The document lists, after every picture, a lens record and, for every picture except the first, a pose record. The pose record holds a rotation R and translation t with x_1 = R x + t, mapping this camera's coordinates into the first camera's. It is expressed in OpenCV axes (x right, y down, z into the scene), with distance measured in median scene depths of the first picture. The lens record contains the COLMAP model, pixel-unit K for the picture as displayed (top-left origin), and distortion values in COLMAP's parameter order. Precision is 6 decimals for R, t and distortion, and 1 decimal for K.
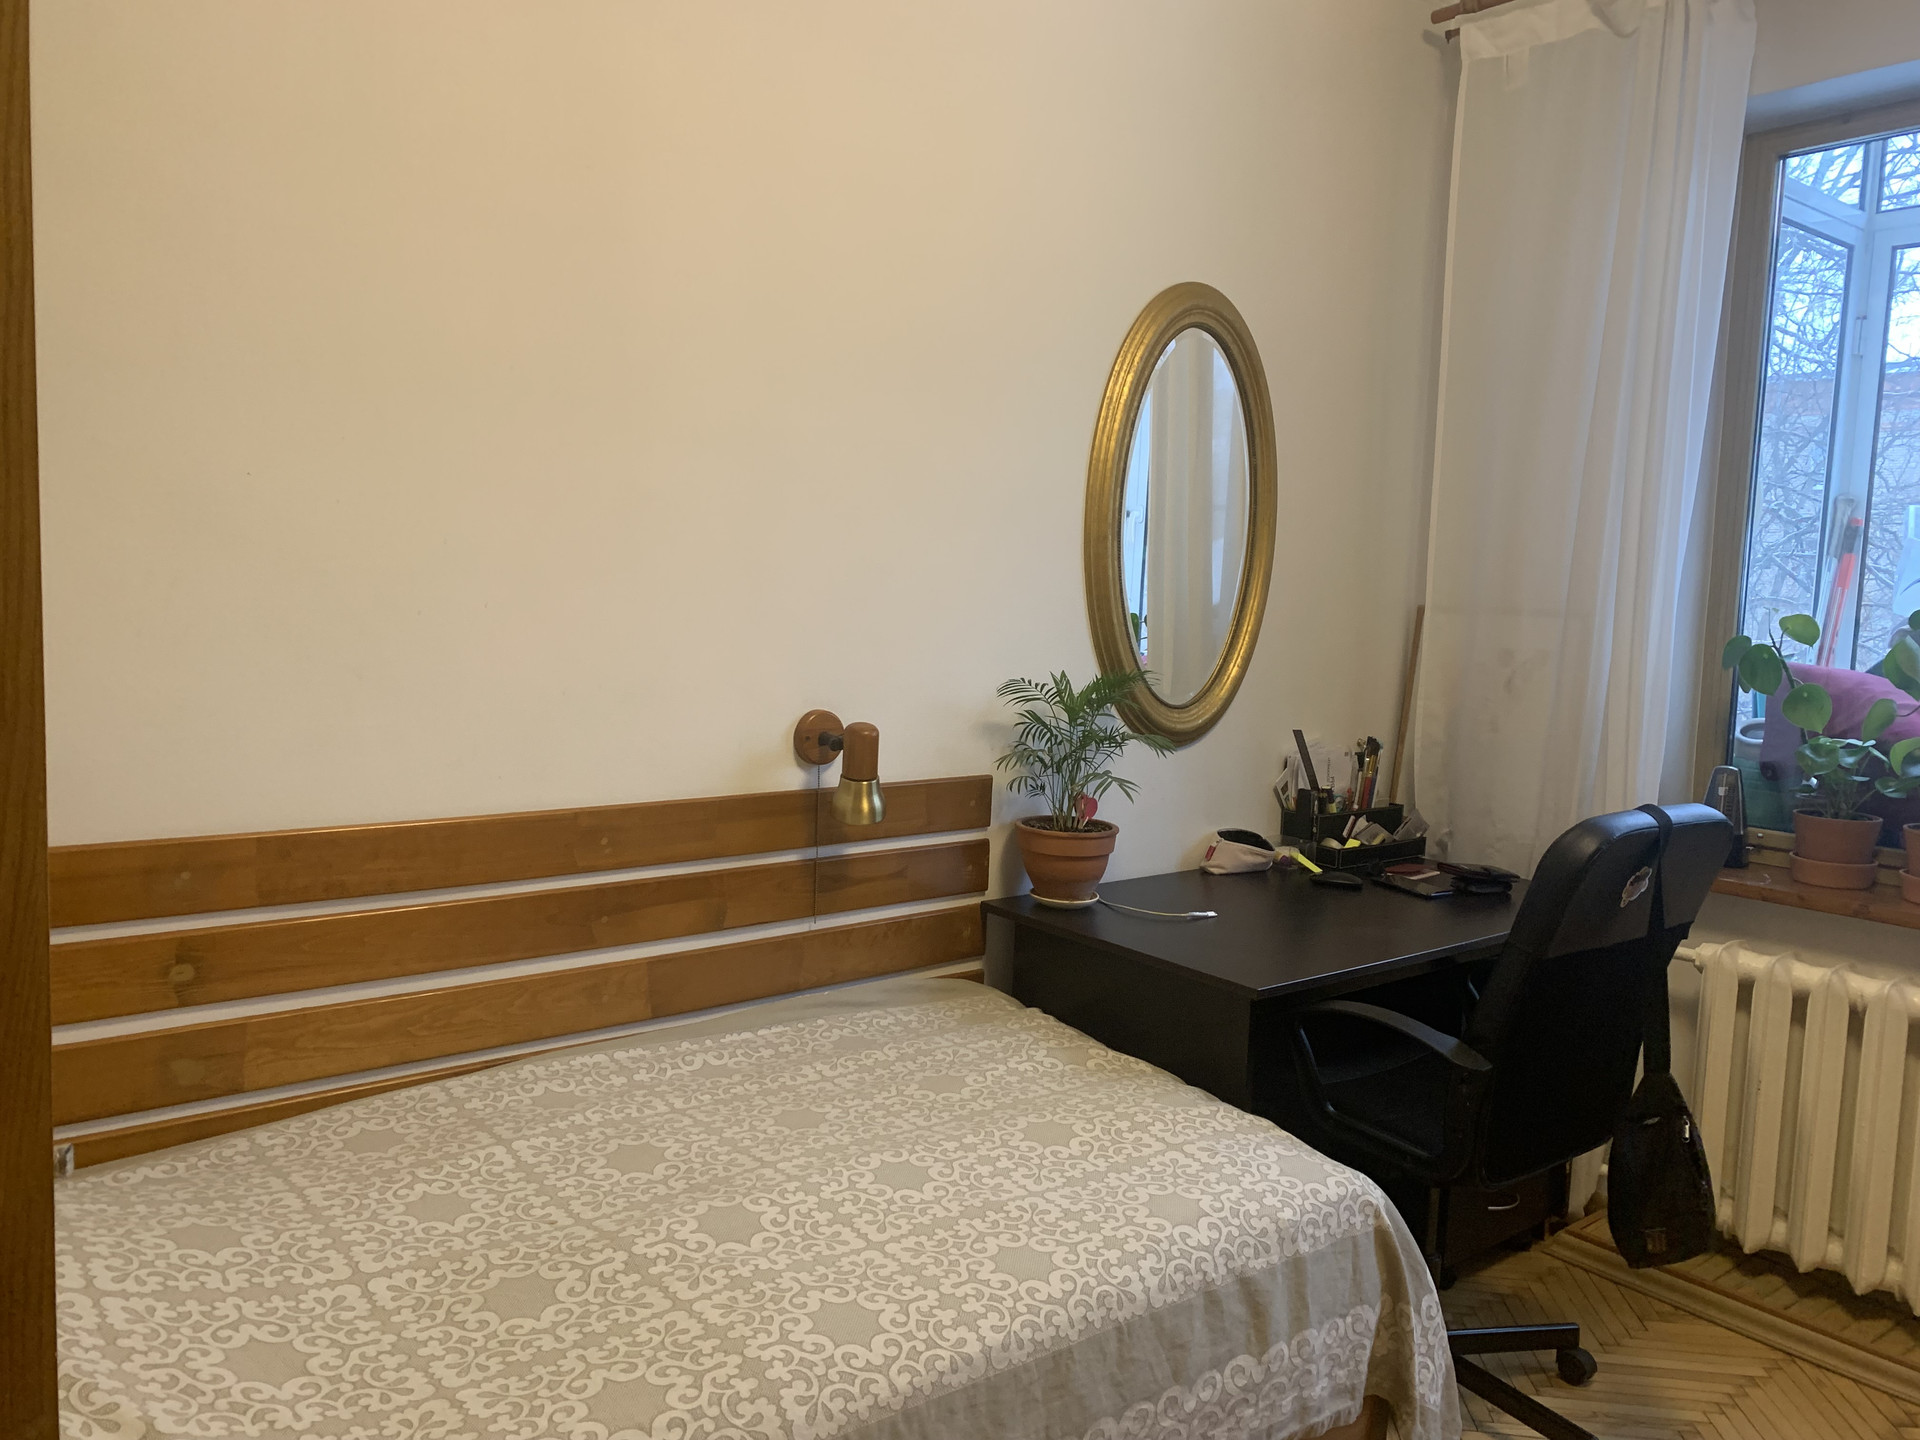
lens RADIAL K [[1461.8, 0, 964.4], [0, 1461.8, 716.9], [0, 0, 1]] dist [0.088230, -0.105565]
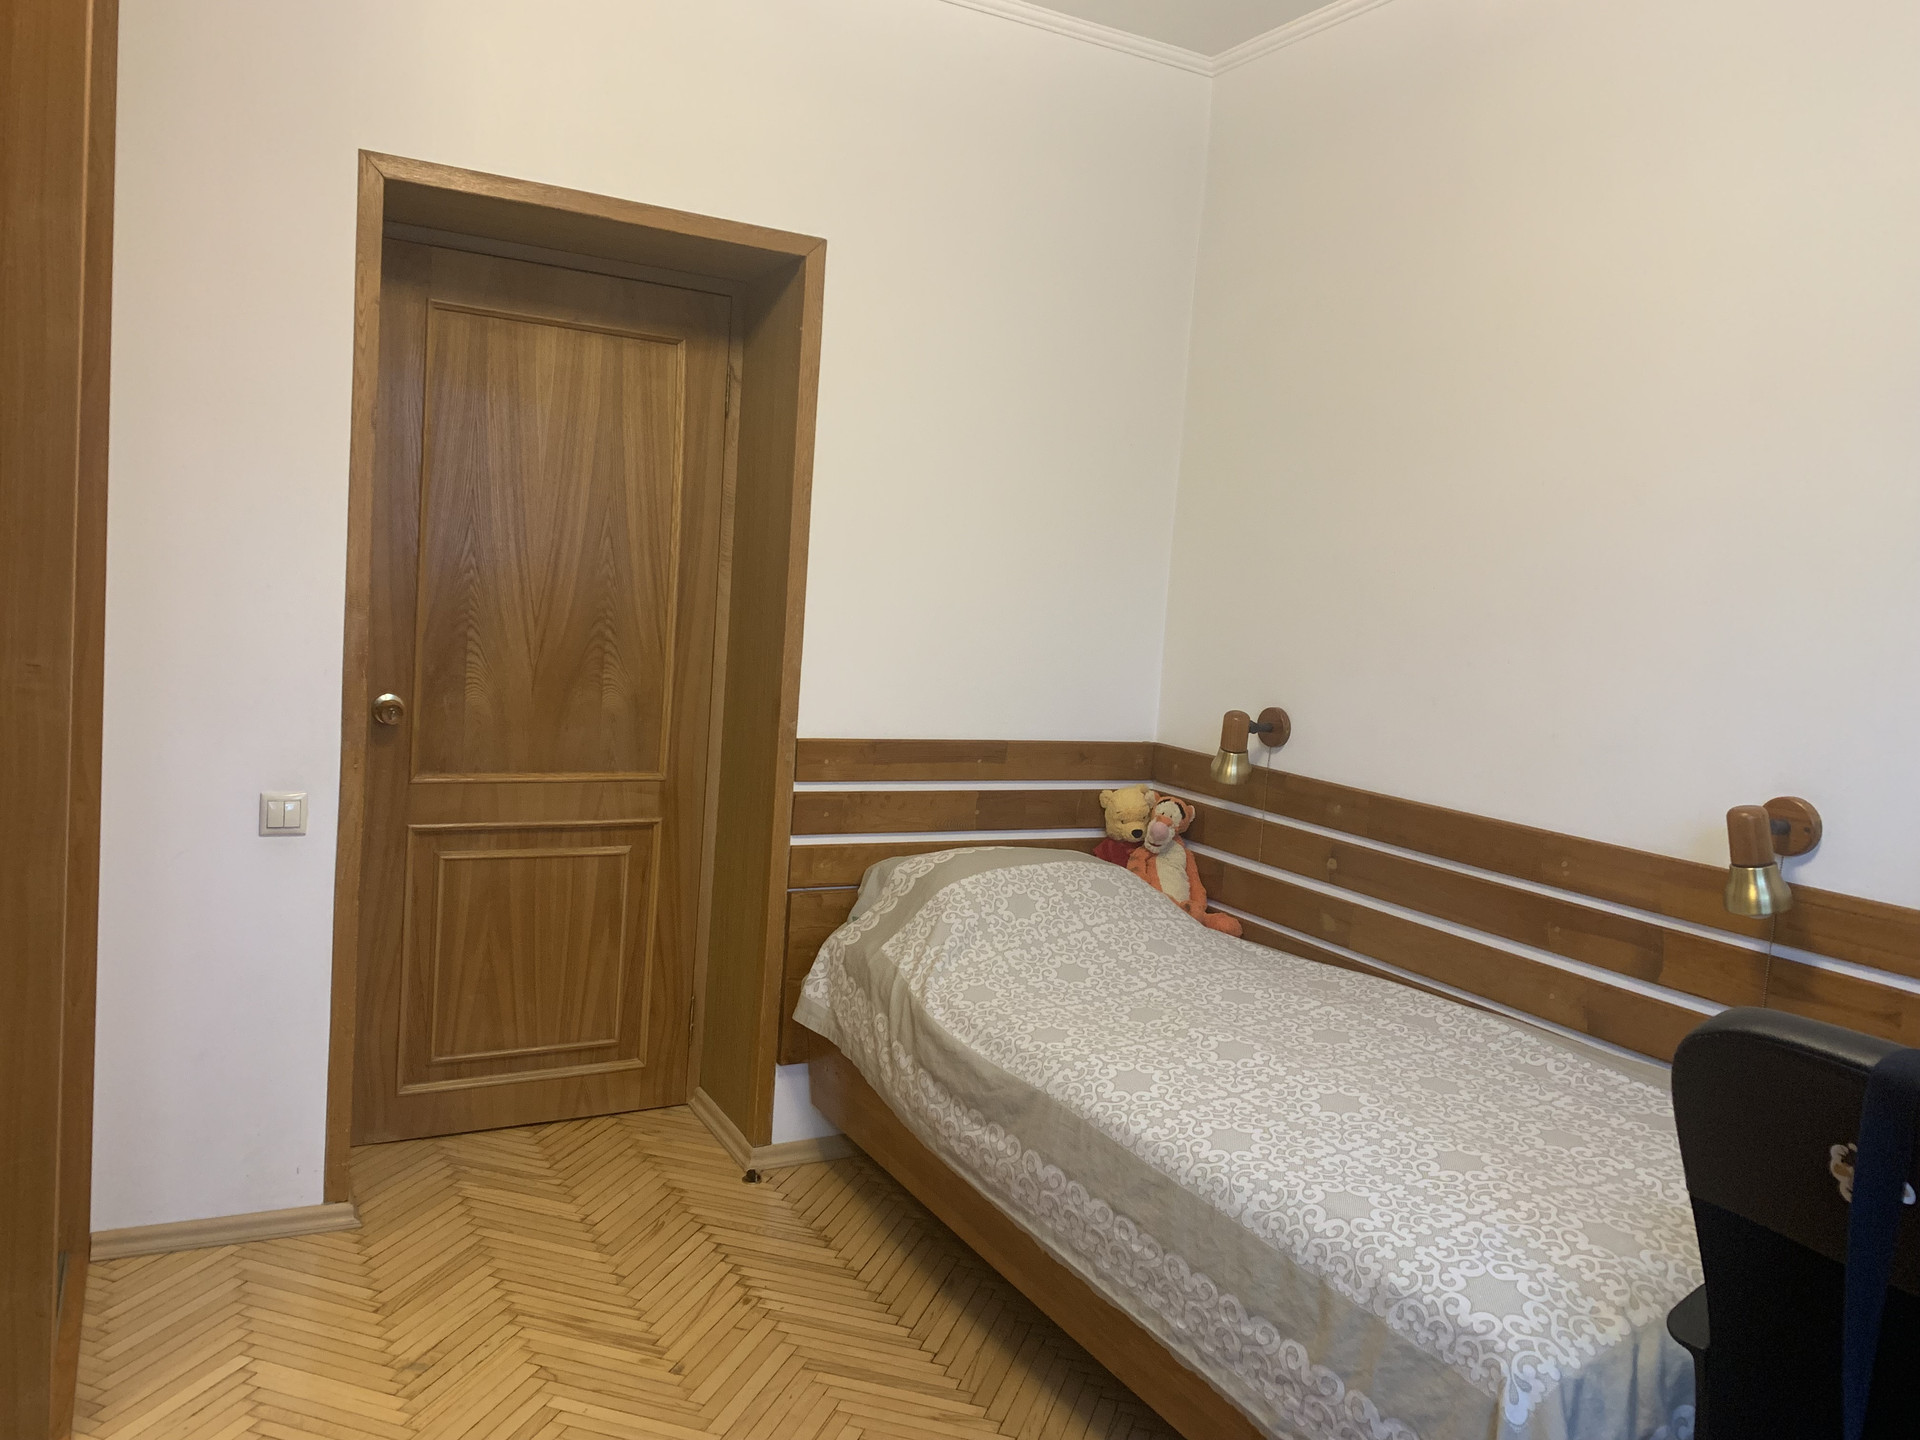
lens RADIAL K [[1461.8, 0, 971.0], [0, 1461.8, 724.5], [0, 0, 1]] dist [0.088230, -0.105565]
pose [[-0.165558, 0.045333, -0.985158, 1.204066], [-0.173304, 0.982061, 0.074315, -0.038507], [0.970853, 0.183035, -0.154731, 0.828066]]
